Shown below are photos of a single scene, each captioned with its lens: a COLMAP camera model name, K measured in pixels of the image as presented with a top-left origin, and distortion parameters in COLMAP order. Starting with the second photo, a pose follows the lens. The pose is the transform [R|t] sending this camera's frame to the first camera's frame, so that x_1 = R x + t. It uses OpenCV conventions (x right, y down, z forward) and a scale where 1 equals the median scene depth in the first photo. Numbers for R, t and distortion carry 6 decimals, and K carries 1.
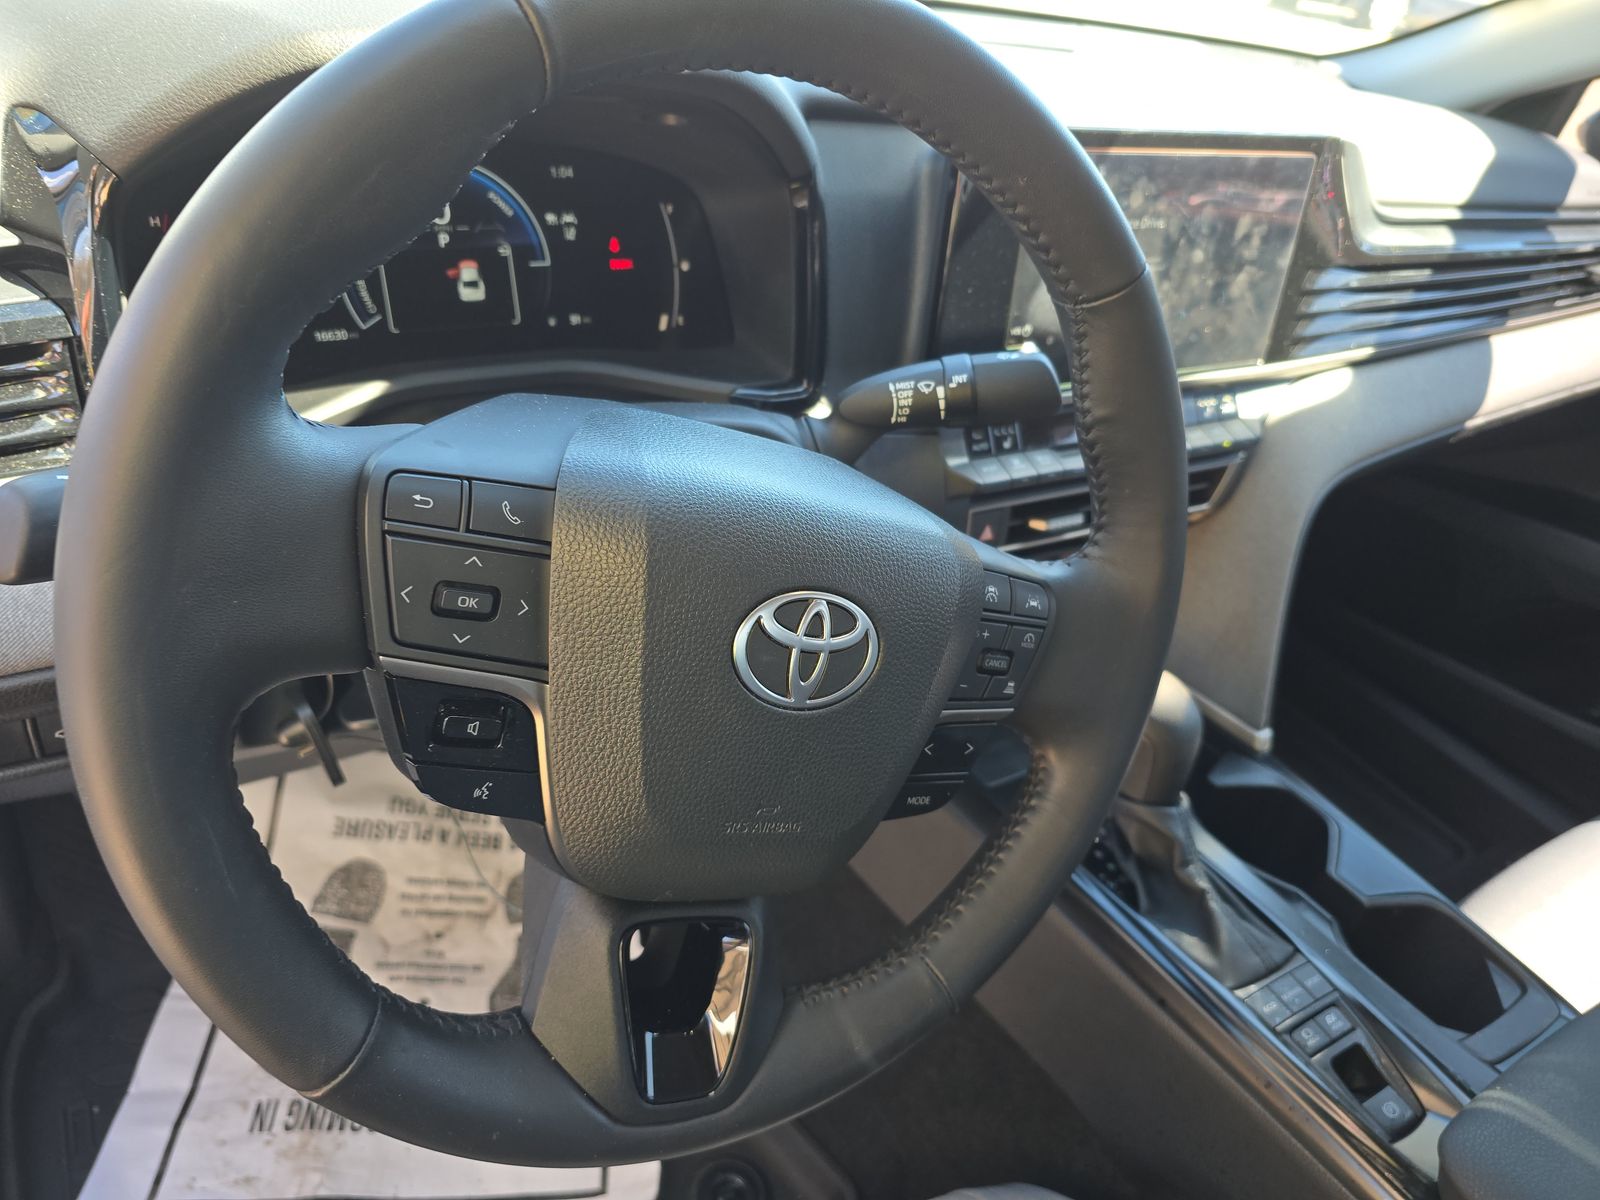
lens RADIAL K [[1122.1, 0, 800.0], [0, 1122.1, 600.0], [0, 0, 1]] dist [0.001399, -0.009168]
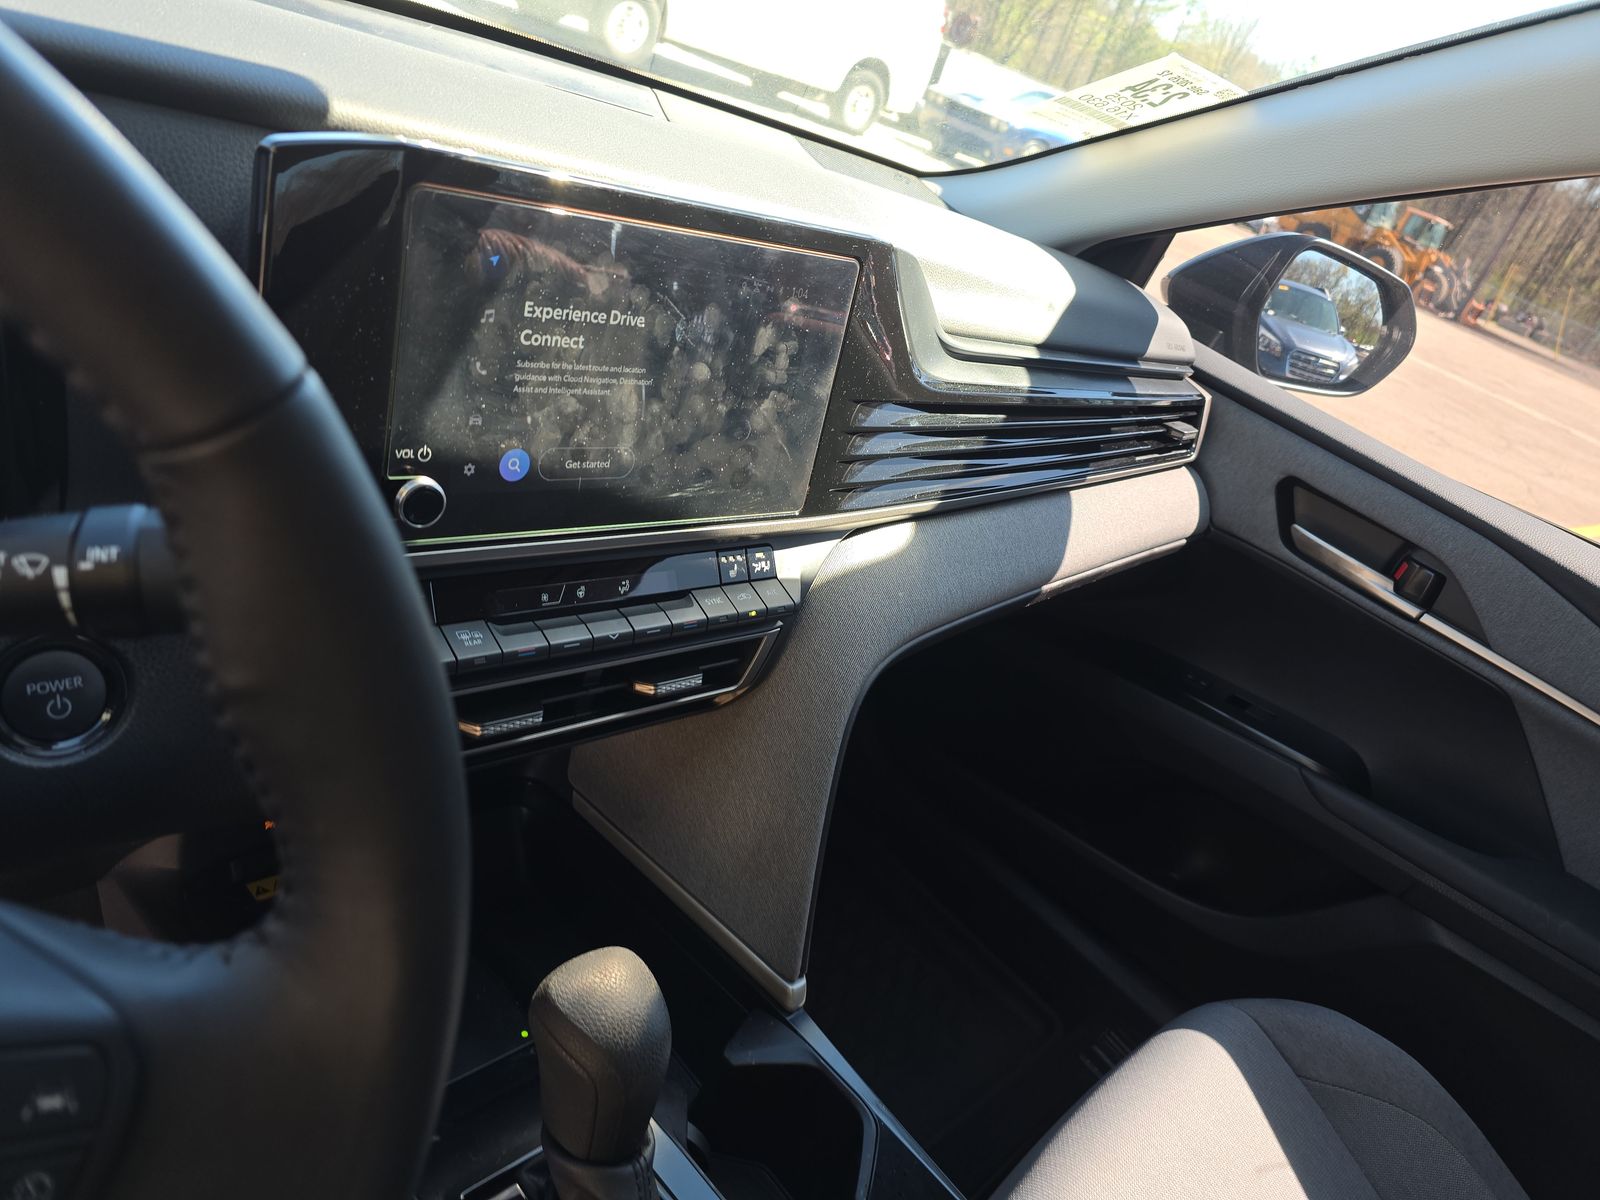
lens RADIAL K [[1090.6, 0, 814.9], [0, 1090.6, 601.6], [0, 0, 1]] dist [0.068177, -0.072925]
pose [[0.957740, 0.040988, 0.284701, 0.217142], [-0.021188, 0.997159, -0.072283, -0.099011], [-0.286855, 0.063196, 0.955887, 0.279478]]
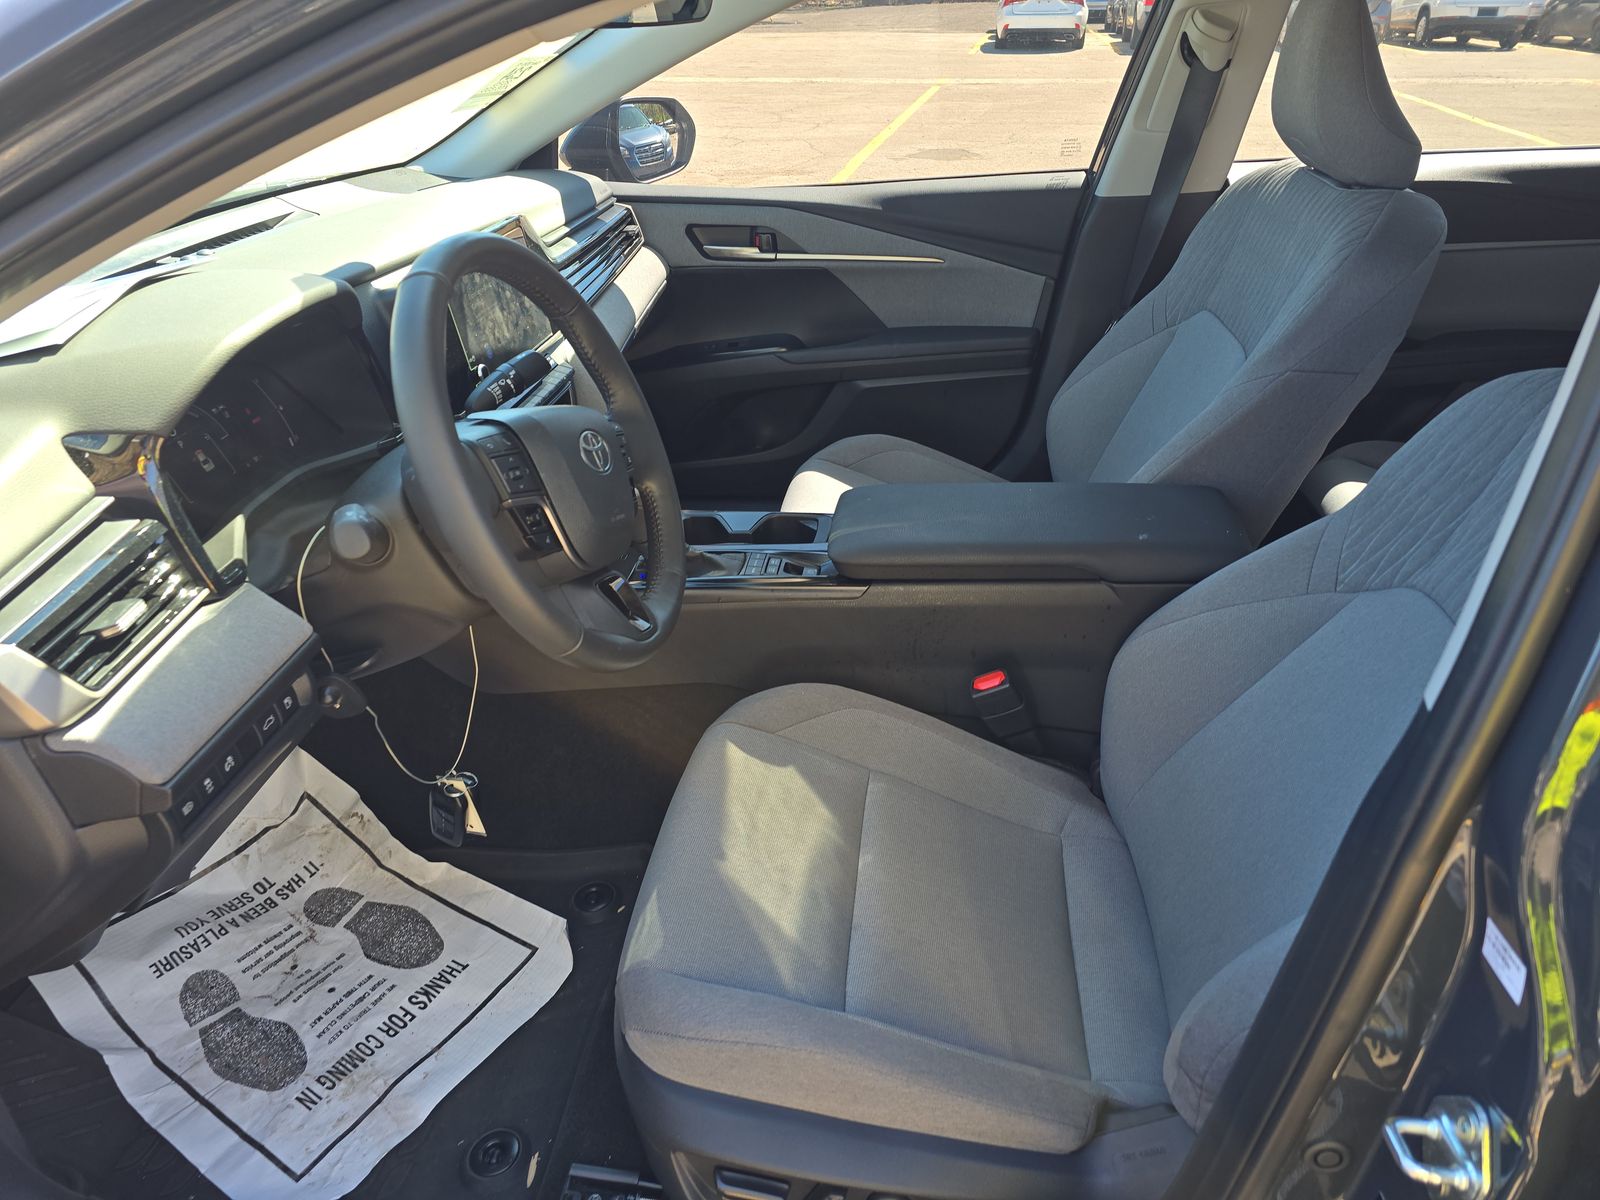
lens RADIAL K [[1090.6, 0, 814.9], [0, 1090.6, 601.6], [0, 0, 1]] dist [0.068177, -0.072925]
pose [[0.607952, -0.532097, 0.589295, -0.682684], [0.548496, 0.818097, 0.172829, 0.084800], [-0.574062, 0.218154, 0.789216, -0.647679]]
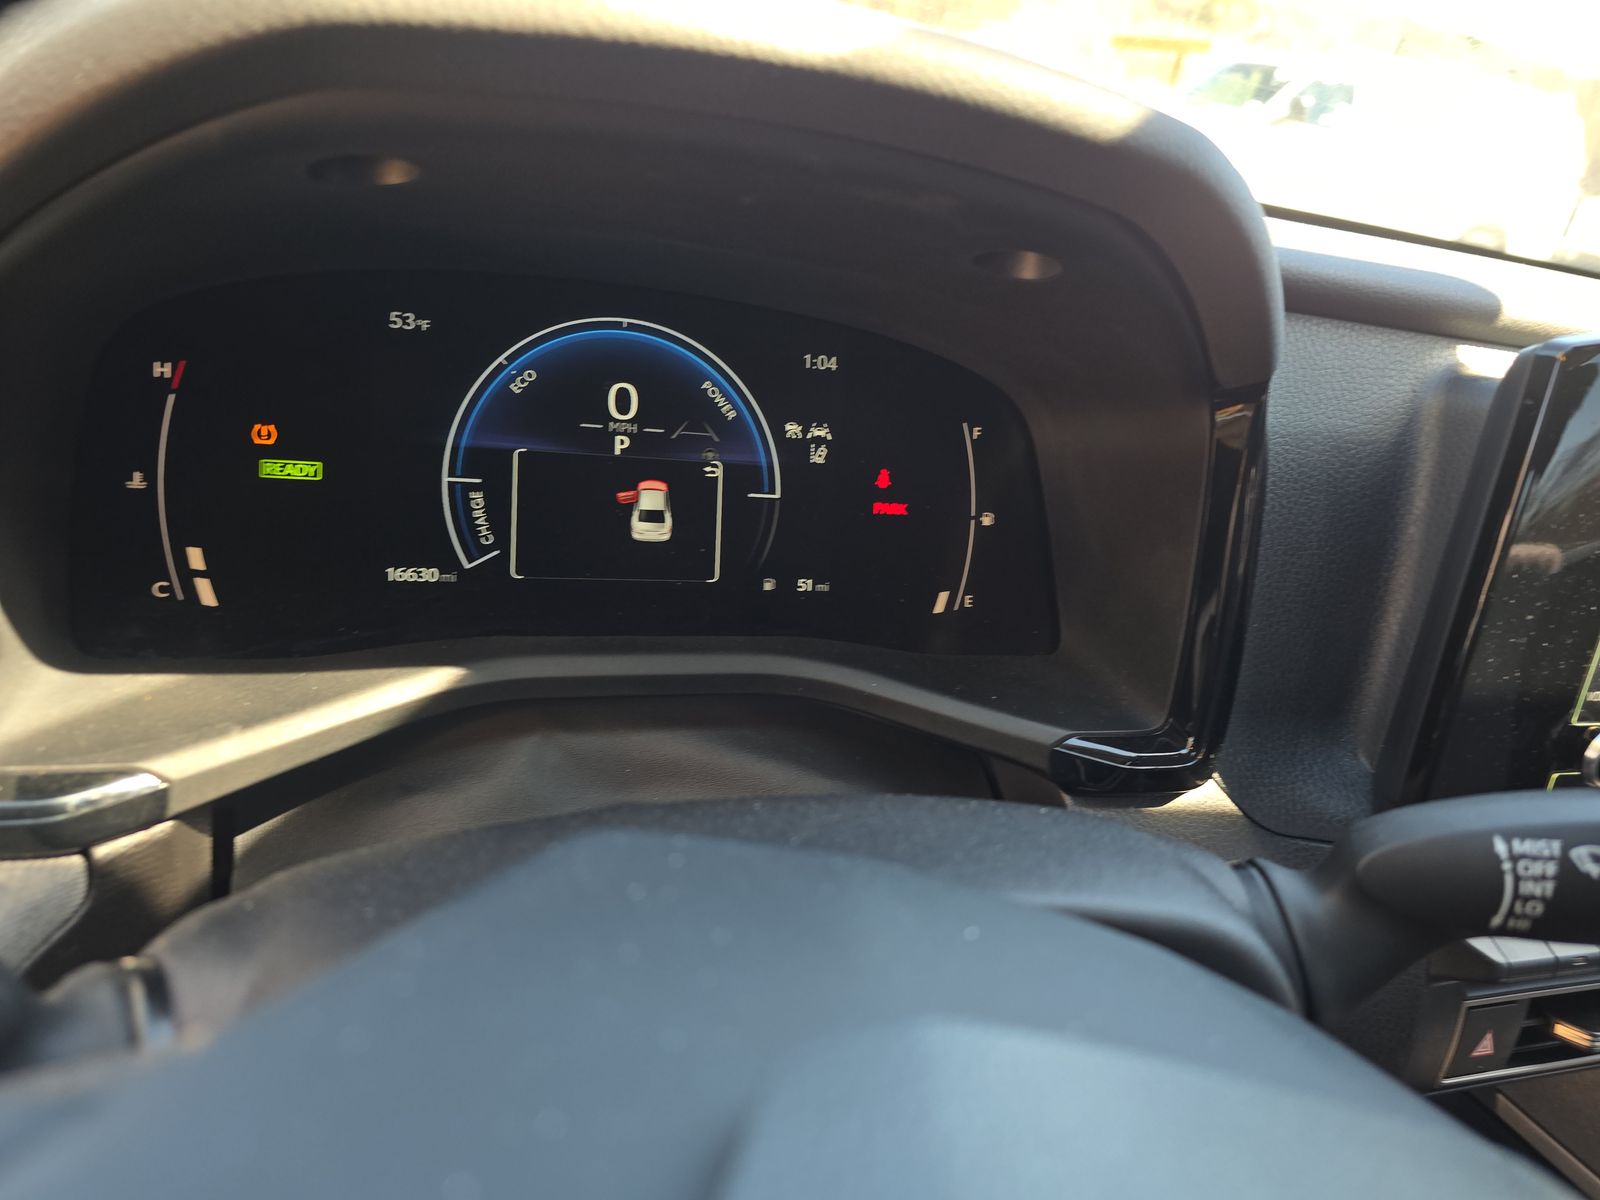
lens RADIAL K [[1122.1, 0, 800.0], [0, 1122.1, 600.0], [0, 0, 1]] dist [0.001399, -0.009168]
pose [[0.974070, 0.112966, -0.196028, -0.072688], [-0.151664, 0.968958, -0.195241, -0.108475], [0.167887, 0.219909, 0.960965, 0.362666]]
